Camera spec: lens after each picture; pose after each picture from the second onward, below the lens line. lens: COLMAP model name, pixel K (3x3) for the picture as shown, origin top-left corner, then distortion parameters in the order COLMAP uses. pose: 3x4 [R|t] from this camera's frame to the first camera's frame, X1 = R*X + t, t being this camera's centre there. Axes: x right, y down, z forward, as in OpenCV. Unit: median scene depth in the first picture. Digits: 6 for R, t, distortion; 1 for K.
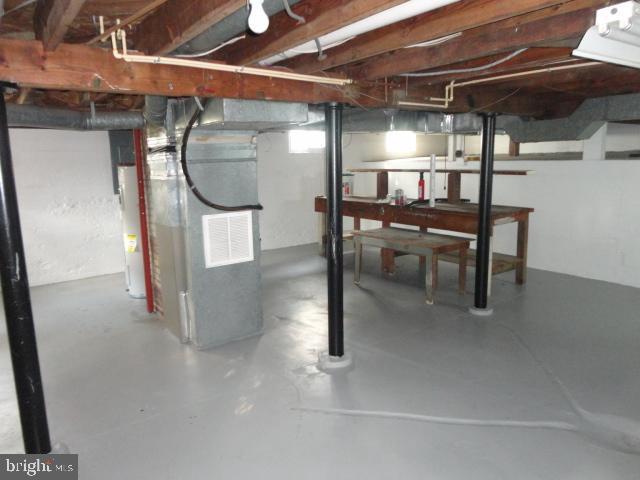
lens RADIAL K [[470.8, 0, 312.9], [0, 470.8, 237.0], [0, 0, 1]] dist [-0.008010, 0.010285]
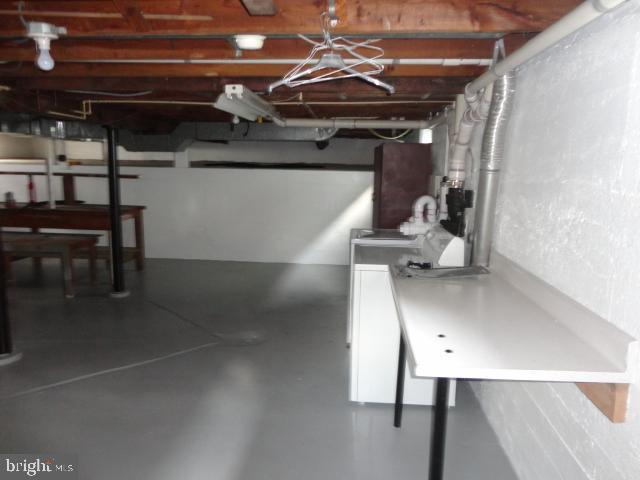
lens RADIAL K [[470.8, 0, 312.9], [0, 470.8, 237.0], [0, 0, 1]] dist [-0.008010, 0.010285]
pose [[0.653889, -0.083119, 0.752011, -0.187637], [0.091778, 0.995321, 0.030209, 0.023496], [-0.751004, 0.049264, 0.658458, -0.132215]]
